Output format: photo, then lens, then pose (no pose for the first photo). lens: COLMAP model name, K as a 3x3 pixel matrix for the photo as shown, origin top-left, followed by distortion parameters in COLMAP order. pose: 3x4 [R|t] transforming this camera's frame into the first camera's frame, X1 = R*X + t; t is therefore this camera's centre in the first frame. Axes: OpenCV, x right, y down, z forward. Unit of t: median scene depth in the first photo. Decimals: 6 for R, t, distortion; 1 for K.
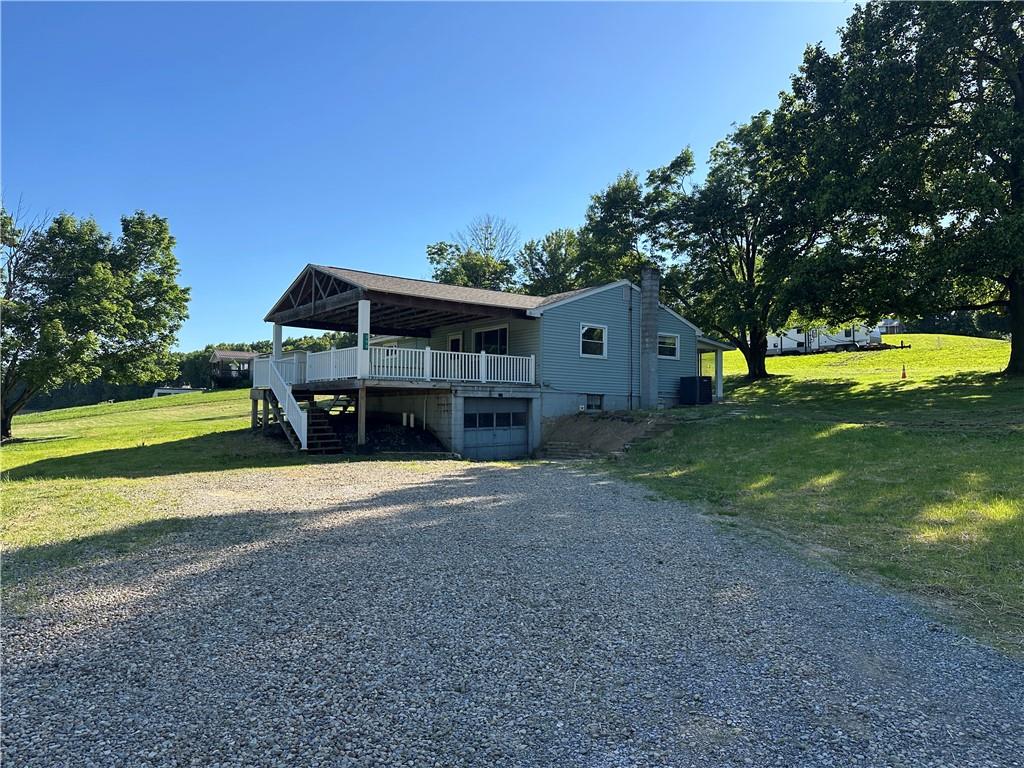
lens RADIAL K [[703.6, 0, 510.5], [0, 703.6, 389.0], [0, 0, 1]] dist [0.029372, -0.002007]
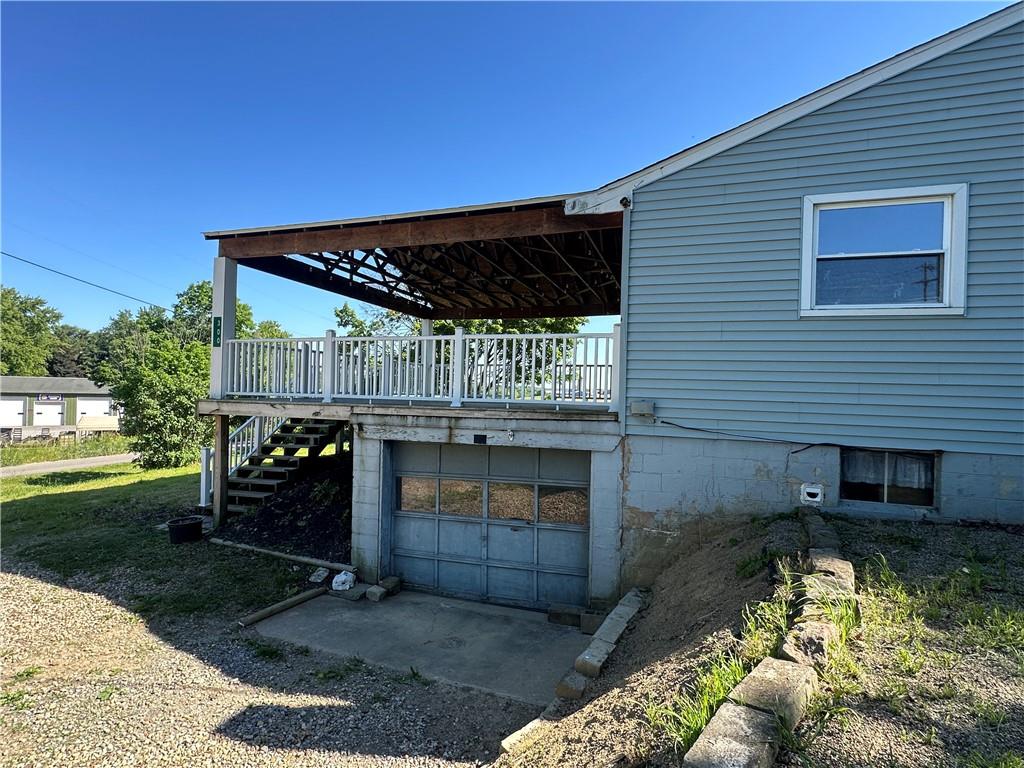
lens RADIAL K [[519.7, 0, 503.2], [0, 519.7, 387.1], [0, 0, 1]] dist [-0.005725, -0.000756]
pose [[0.545403, 0.002462, -0.838171, 0.221082], [0.013991, 0.999830, 0.012041, -0.021962], [0.838057, -0.018294, 0.545275, 0.821909]]
